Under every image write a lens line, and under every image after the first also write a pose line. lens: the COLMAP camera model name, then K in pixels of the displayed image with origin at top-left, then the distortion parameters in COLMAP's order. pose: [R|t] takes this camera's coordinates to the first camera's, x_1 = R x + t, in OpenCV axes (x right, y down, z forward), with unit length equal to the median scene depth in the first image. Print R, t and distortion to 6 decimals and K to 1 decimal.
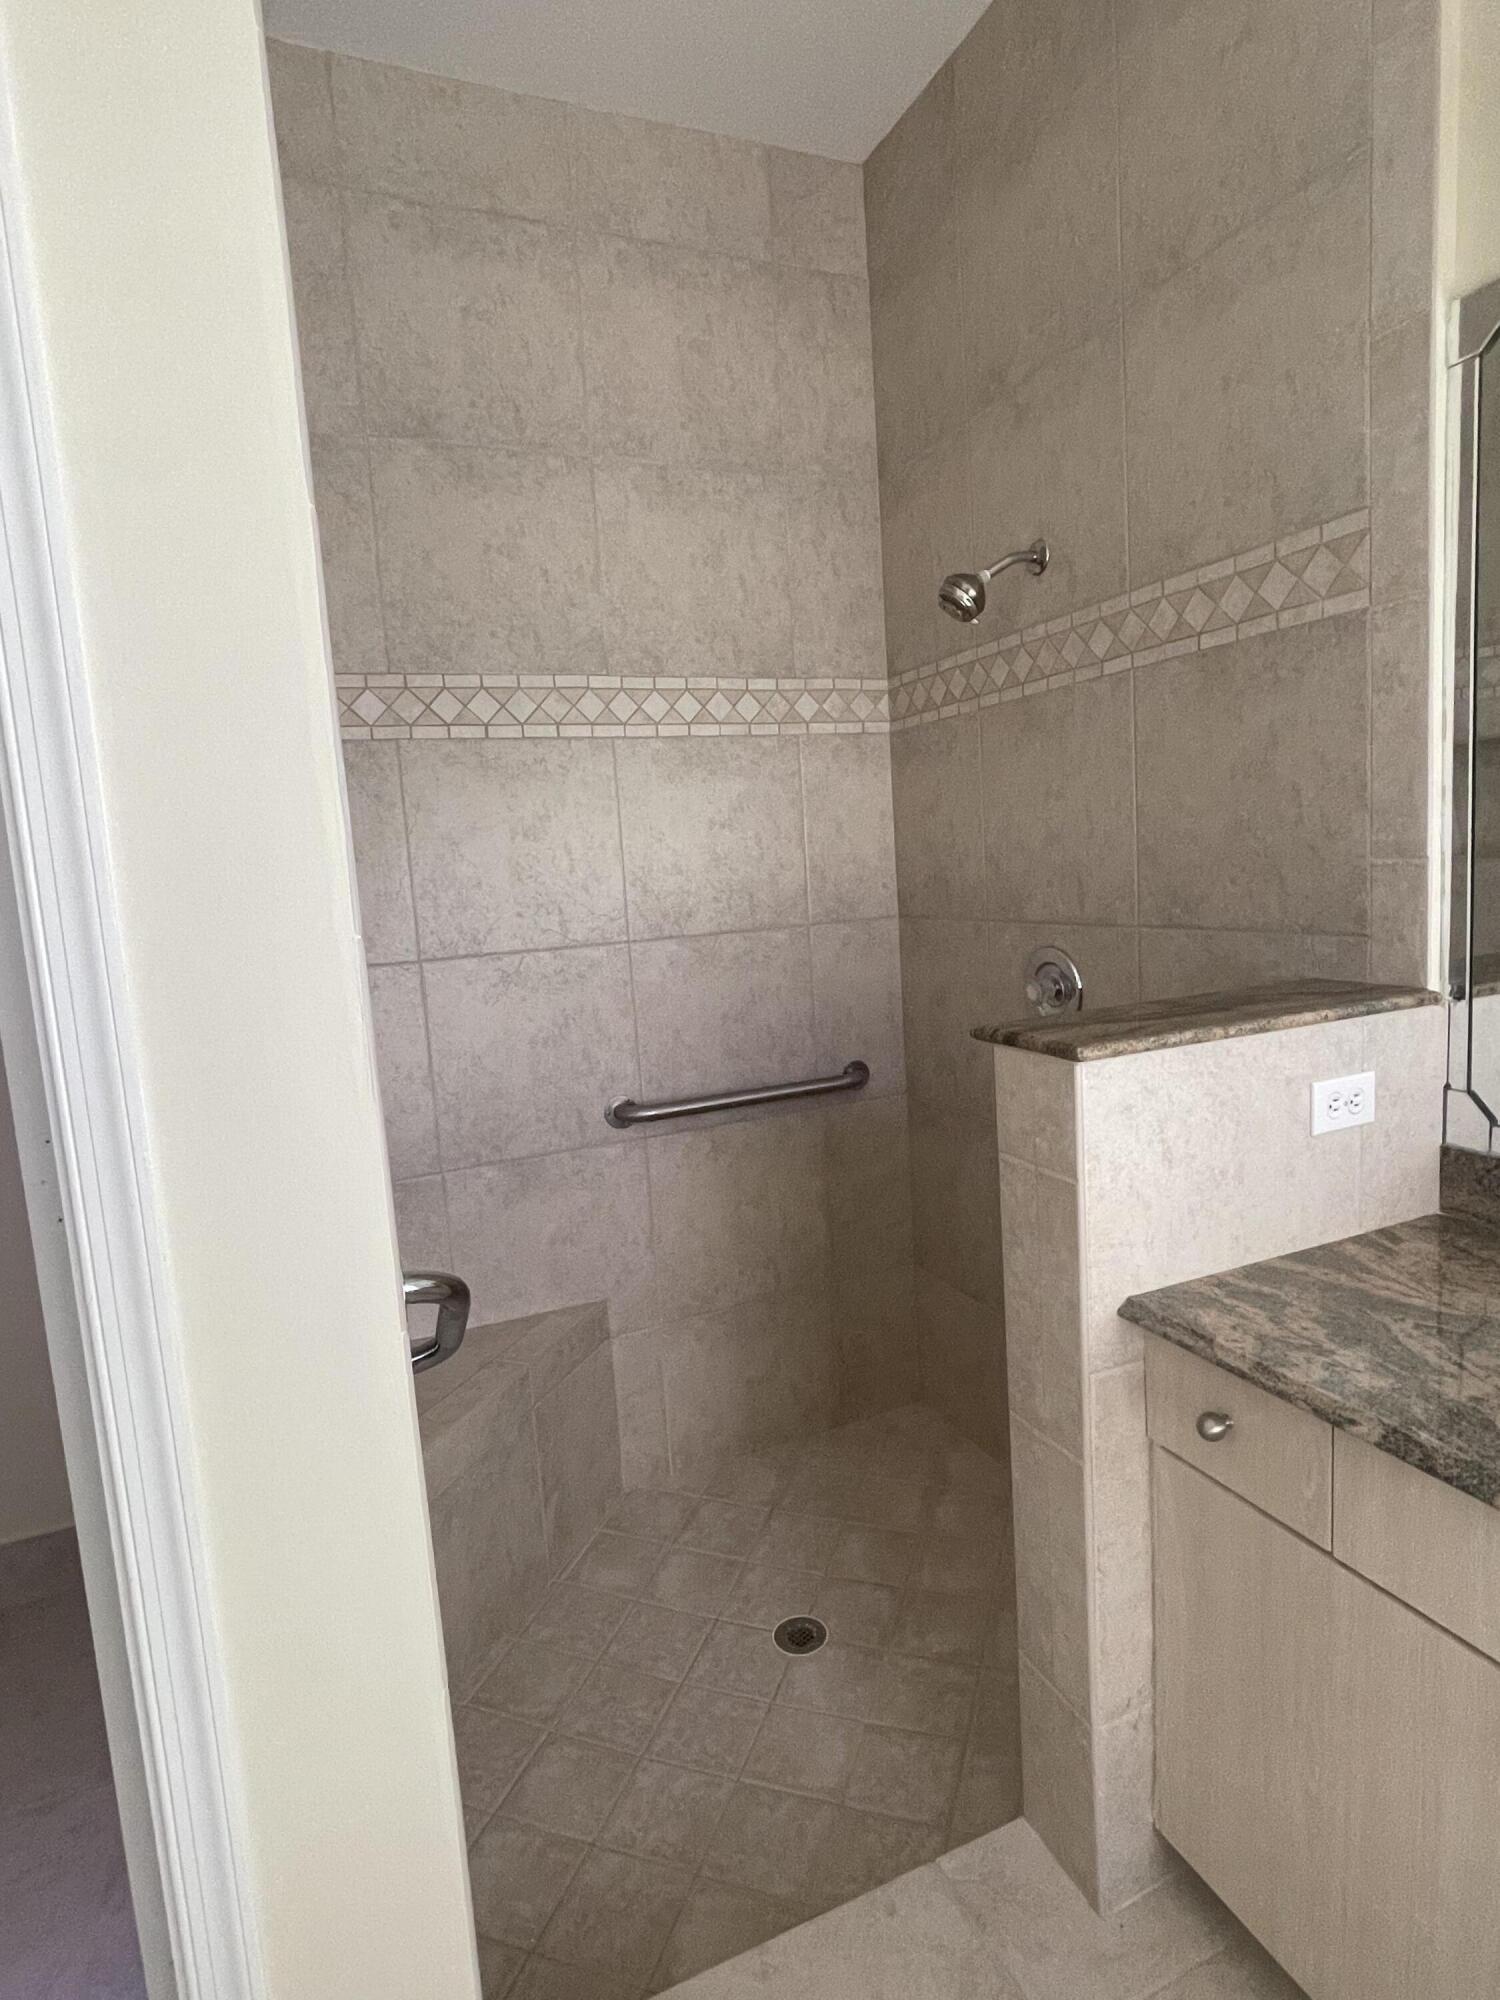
lens RADIAL K [[1060.2, 0, 769.5], [0, 1060.2, 1001.4], [0, 0, 1]] dist [-0.001840, -0.002710]
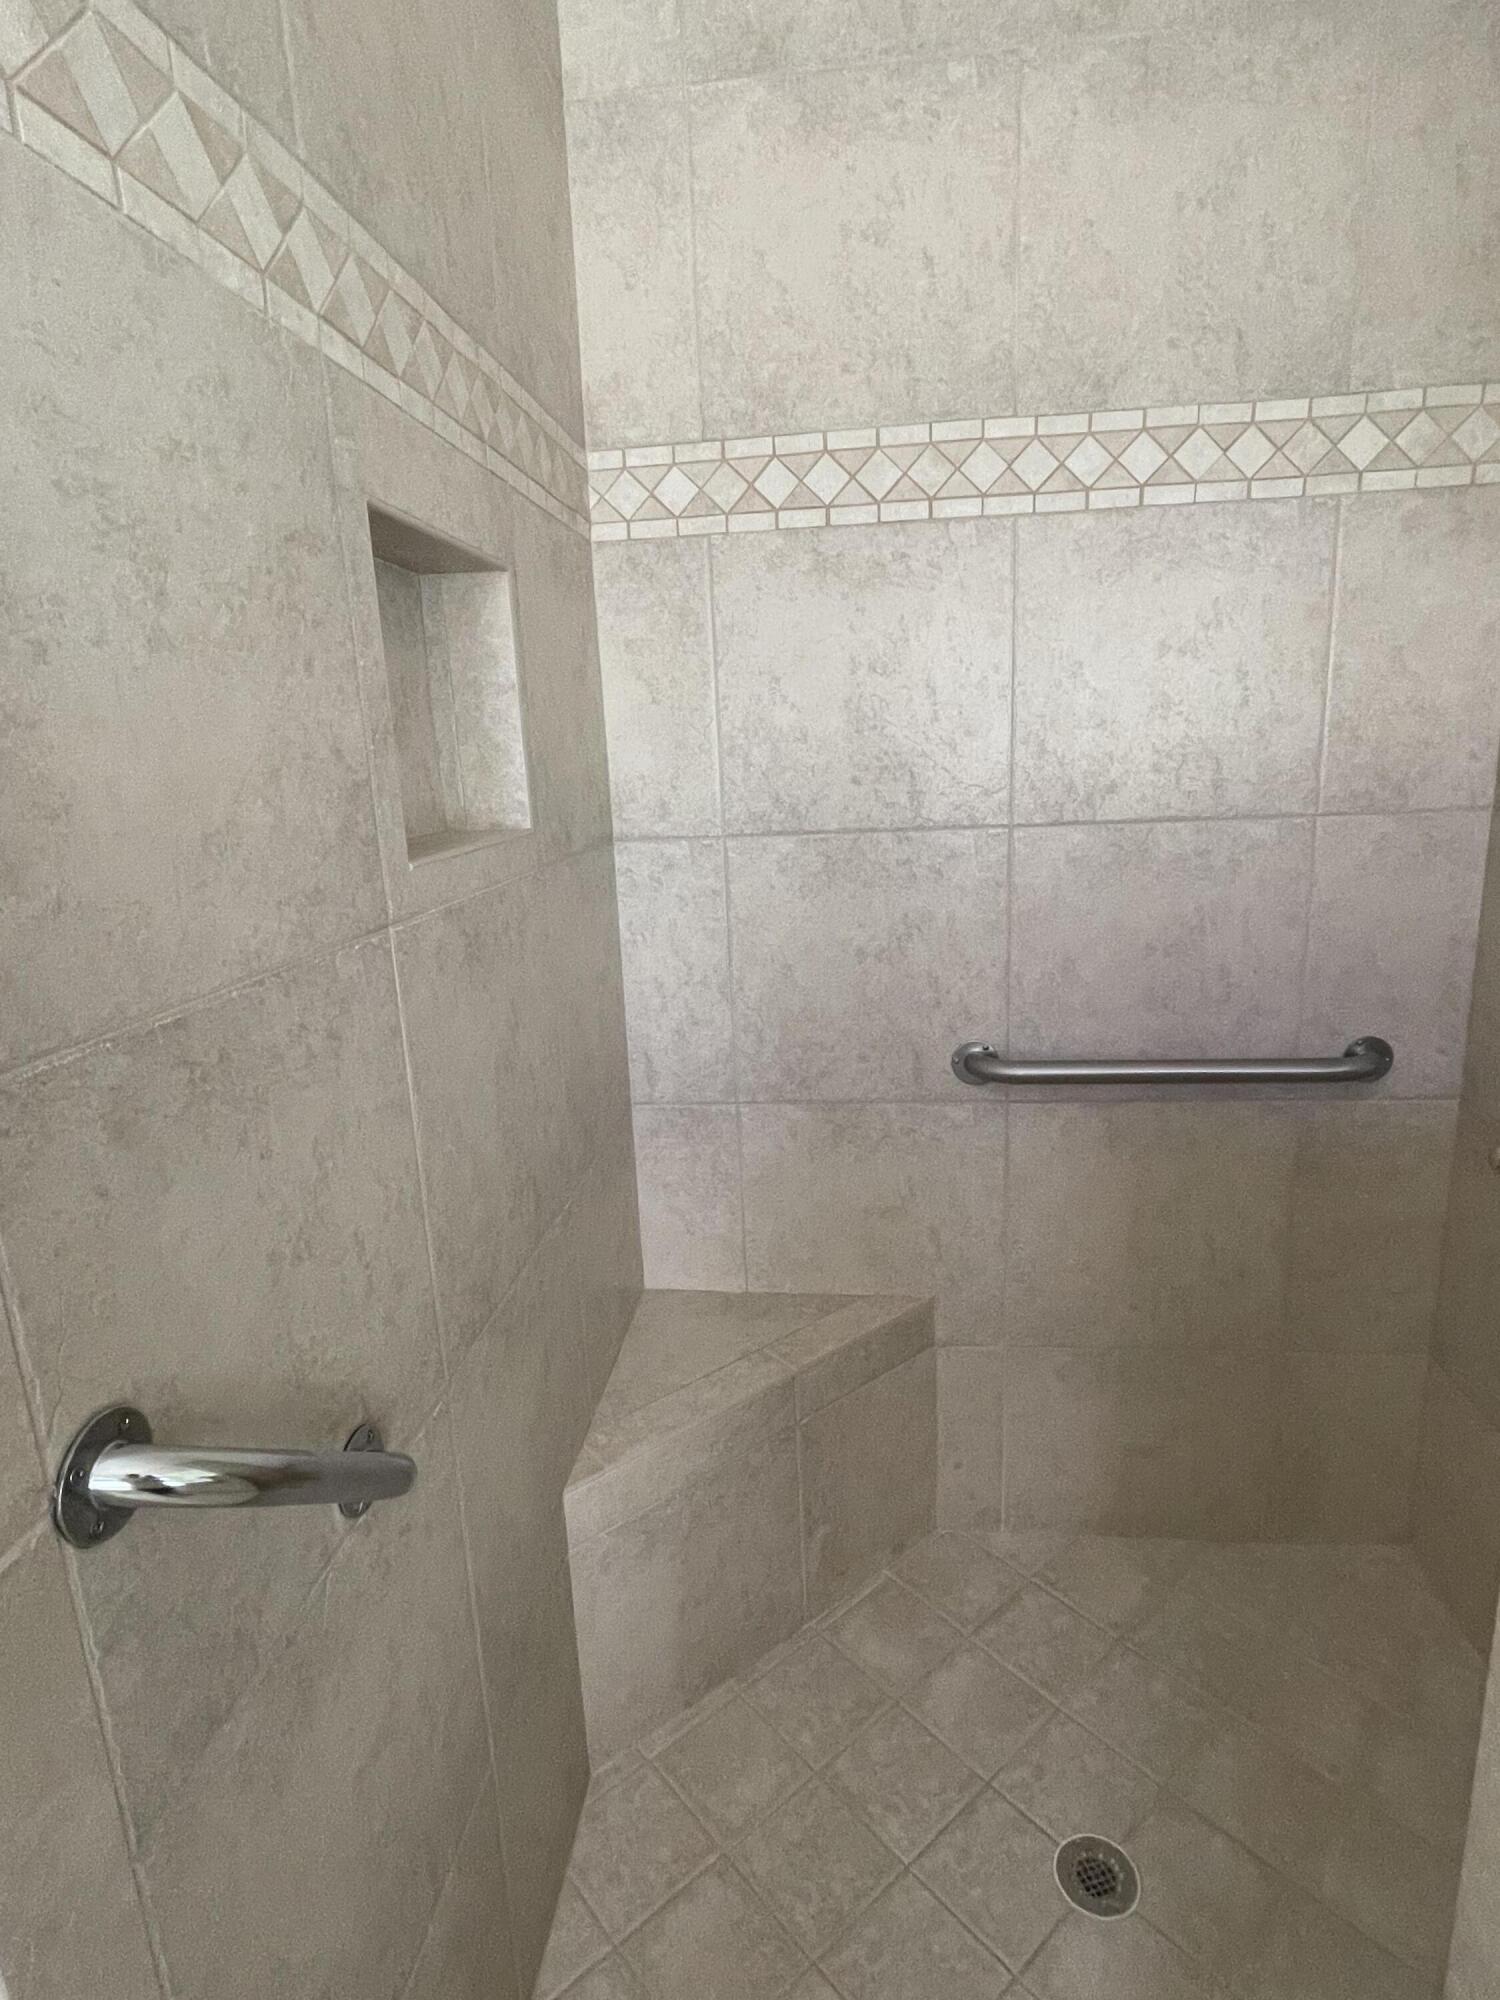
lens RADIAL K [[1060.2, 0, 776.5], [0, 1060.2, 986.7], [0, 0, 1]] dist [-0.001840, -0.002710]
pose [[0.864891, 0.142537, -0.481298, 0.091842], [-0.077140, 0.985188, 0.153145, -0.051611], [0.495998, -0.095326, 0.863075, 0.346356]]
